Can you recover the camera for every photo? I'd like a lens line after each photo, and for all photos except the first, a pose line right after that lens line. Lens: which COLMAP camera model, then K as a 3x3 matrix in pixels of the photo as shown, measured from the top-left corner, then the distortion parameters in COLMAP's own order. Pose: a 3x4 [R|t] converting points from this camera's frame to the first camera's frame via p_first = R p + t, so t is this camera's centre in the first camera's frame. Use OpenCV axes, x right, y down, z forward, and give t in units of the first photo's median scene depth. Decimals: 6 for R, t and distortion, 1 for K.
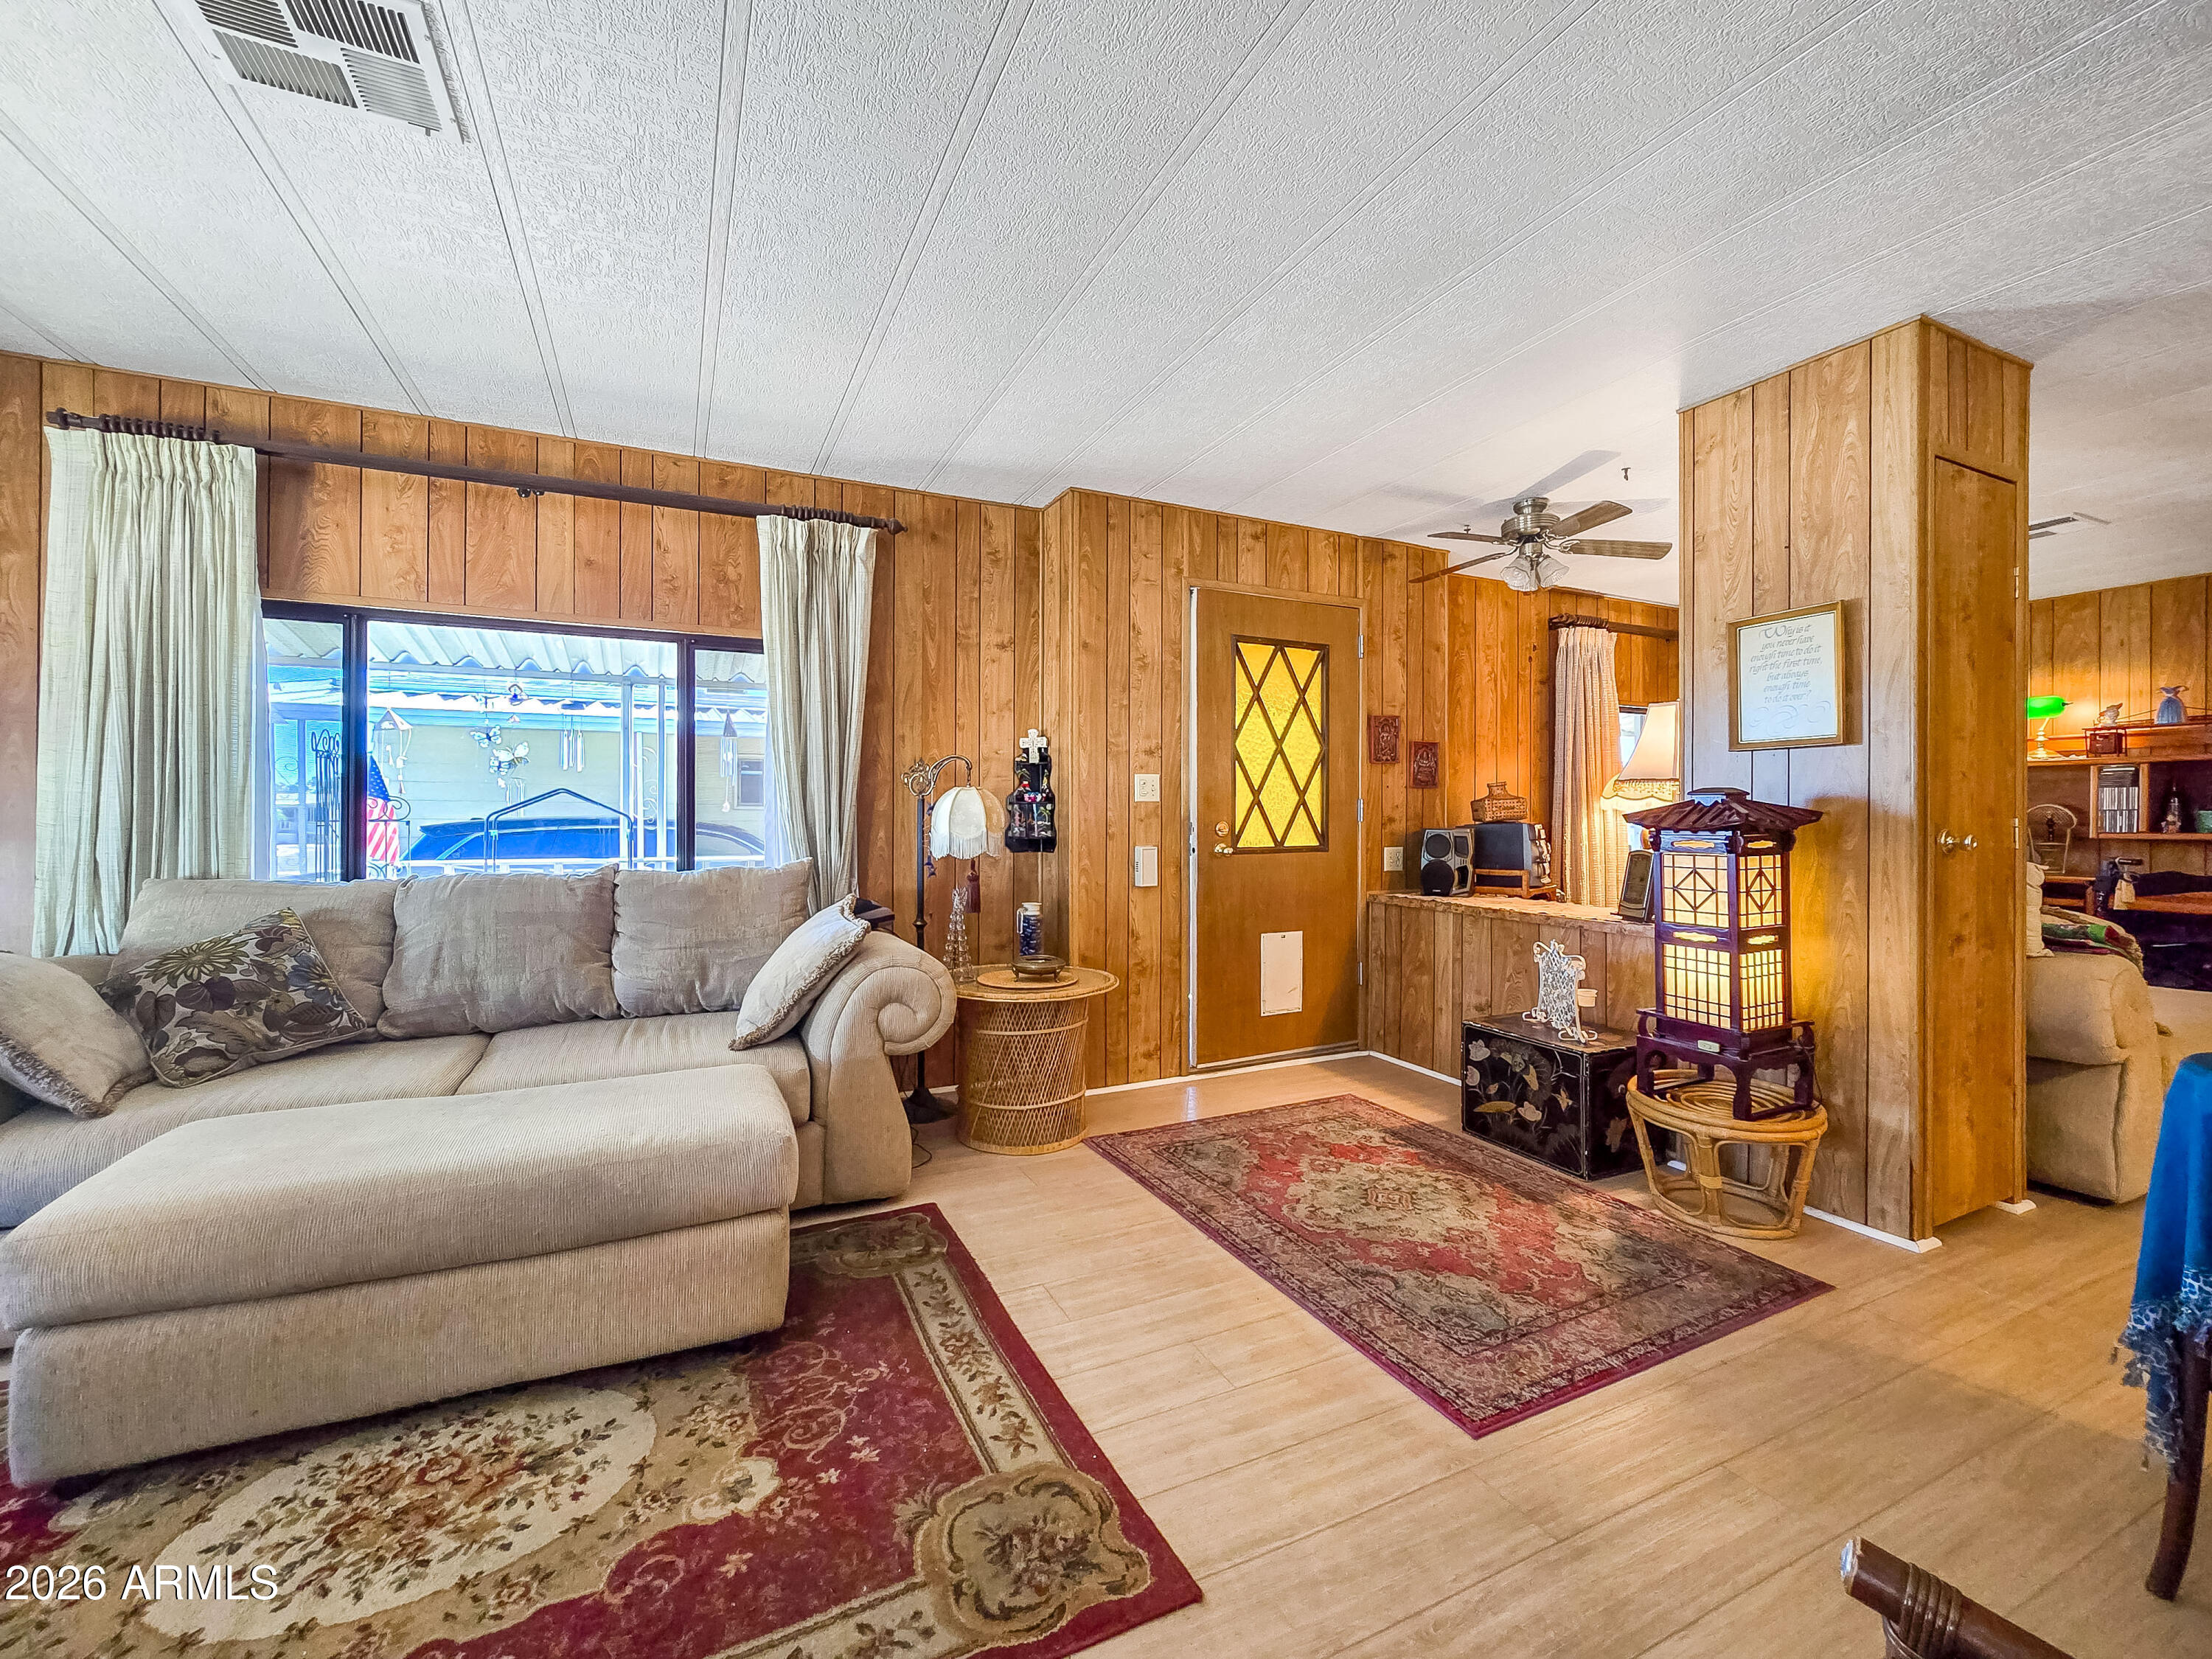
lens RADIAL K [[938.2, 0, 1114.8], [0, 938.2, 817.7], [0, 0, 1]] dist [0.000169, 0.000065]
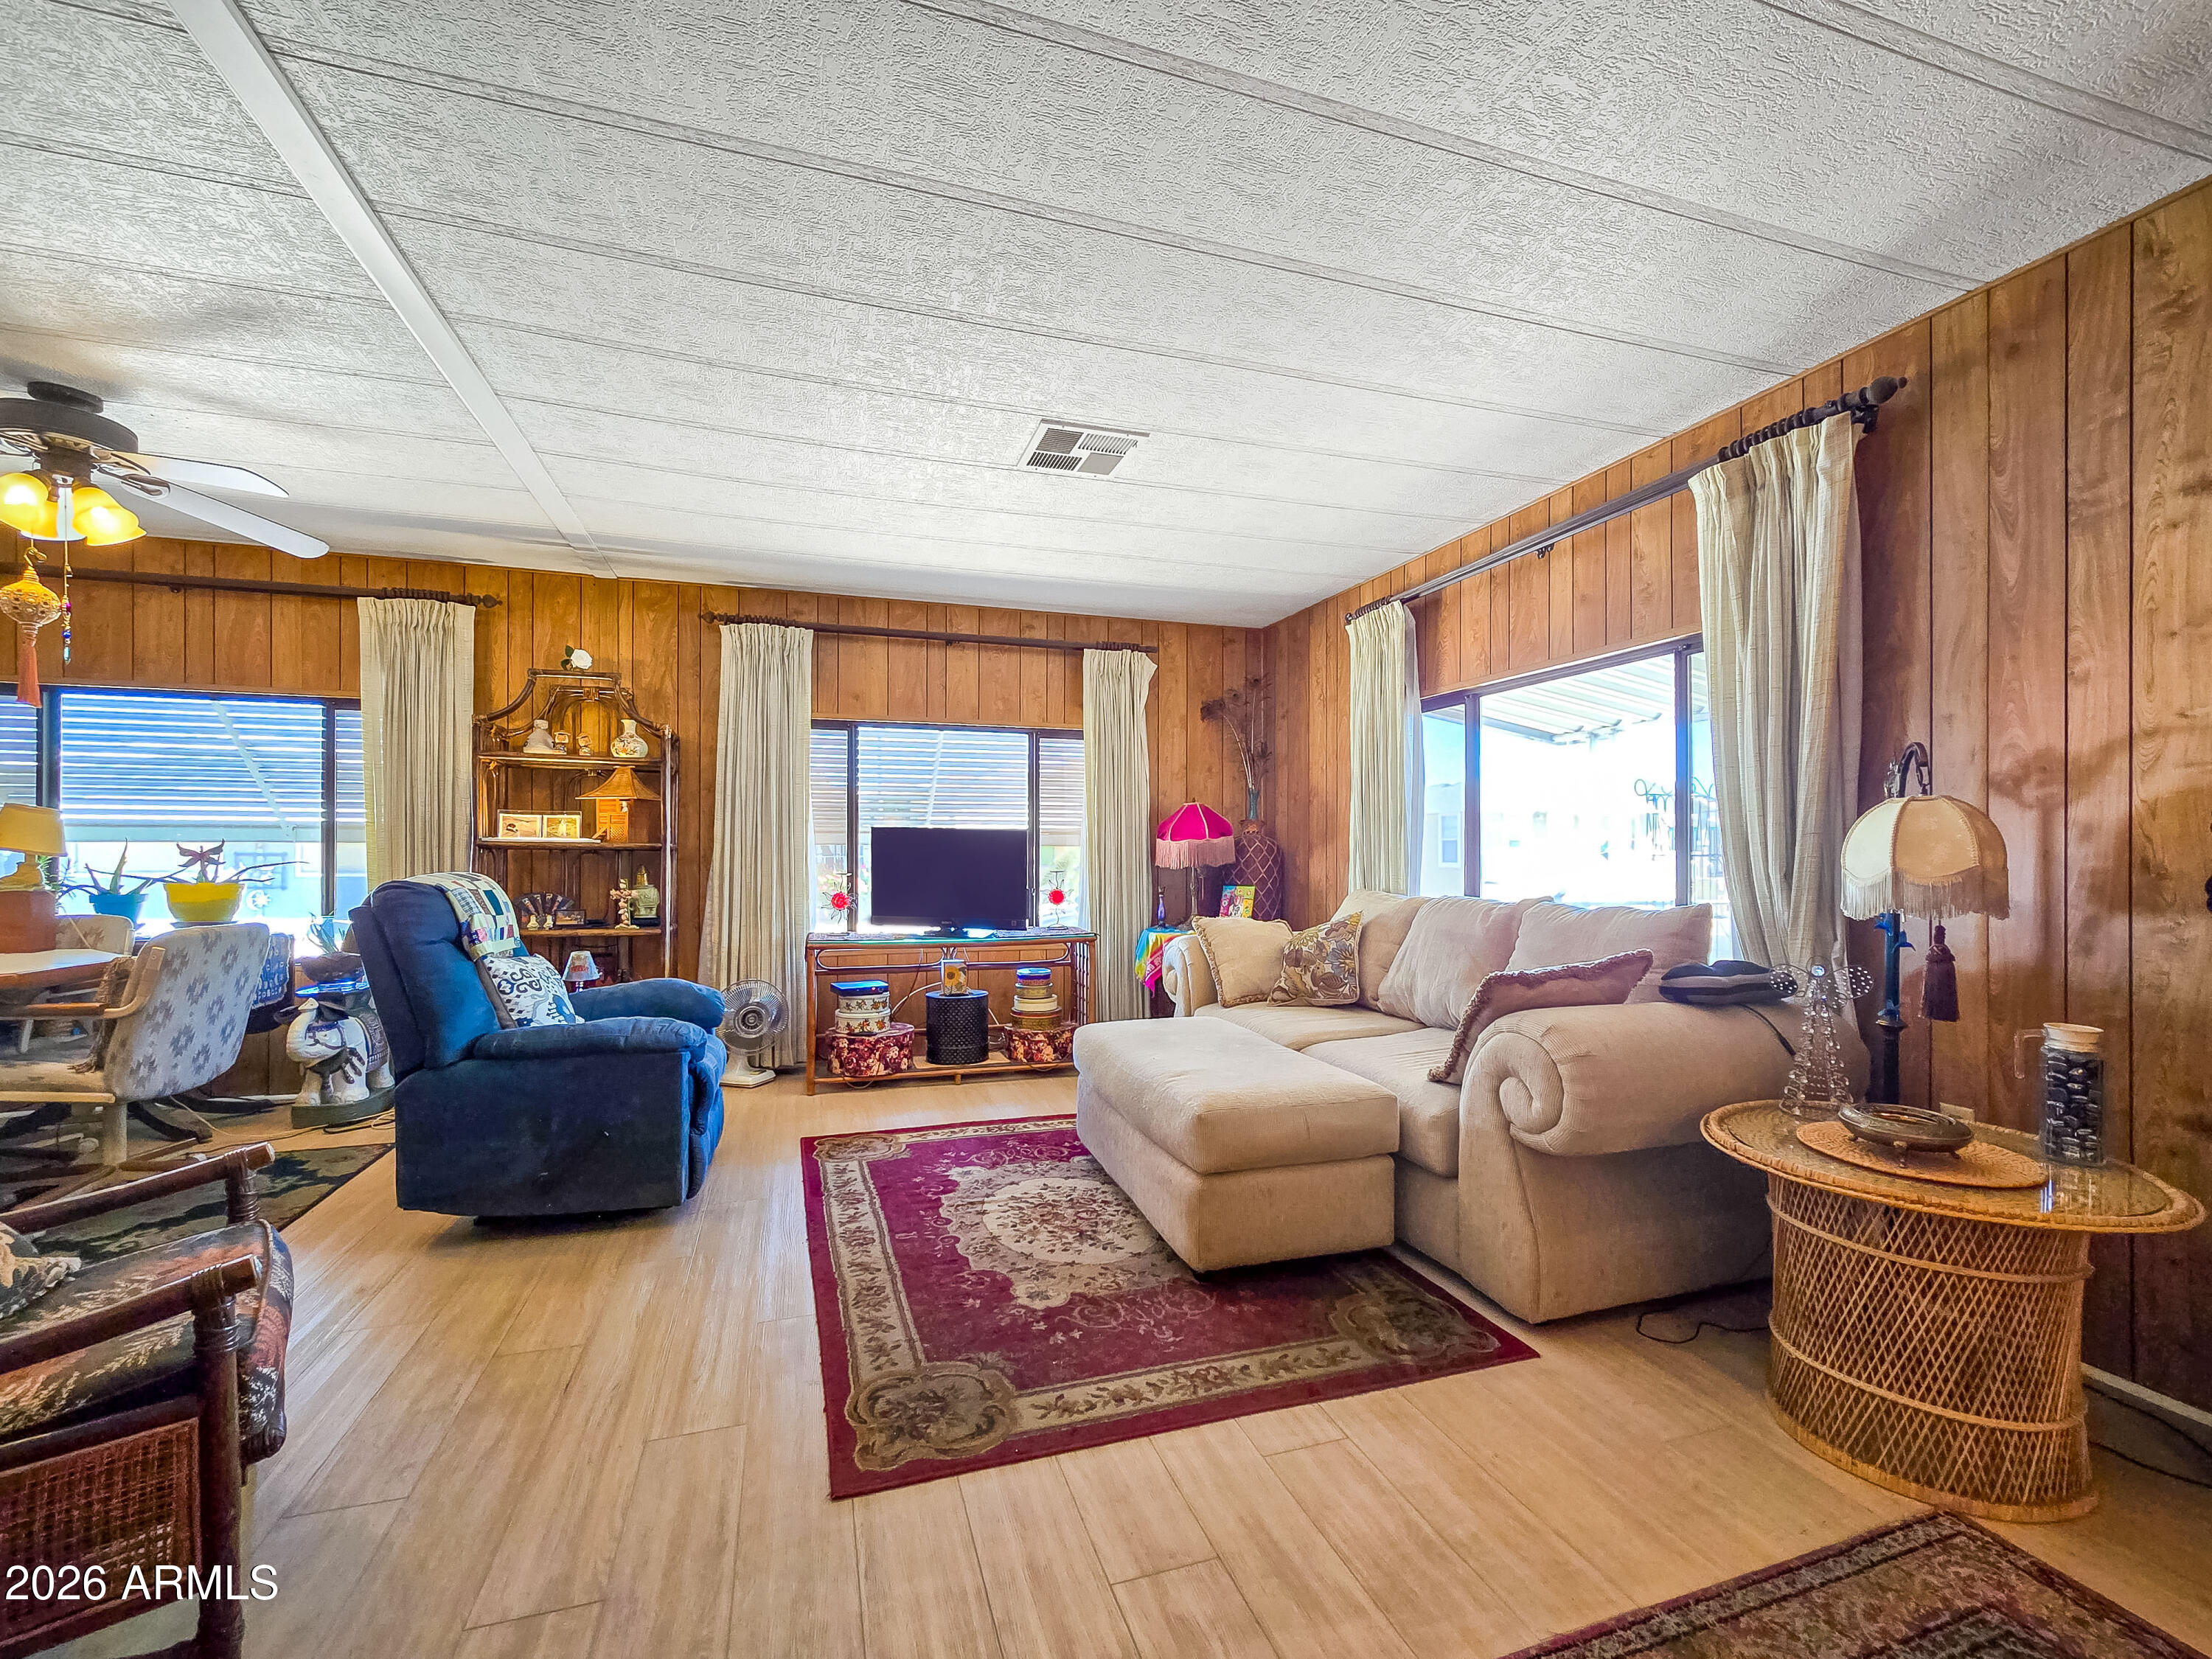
lens RADIAL K [[951.0, 0, 1110.9], [0, 951.0, 858.1], [0, 0, 1]] dist [0.001278, 0.000407]
pose [[-0.144610, 0.003797, -0.989481, 0.948318], [-0.007158, 0.999962, 0.004883, 0.010108], [0.989463, 0.007789, -0.144577, 1.169475]]
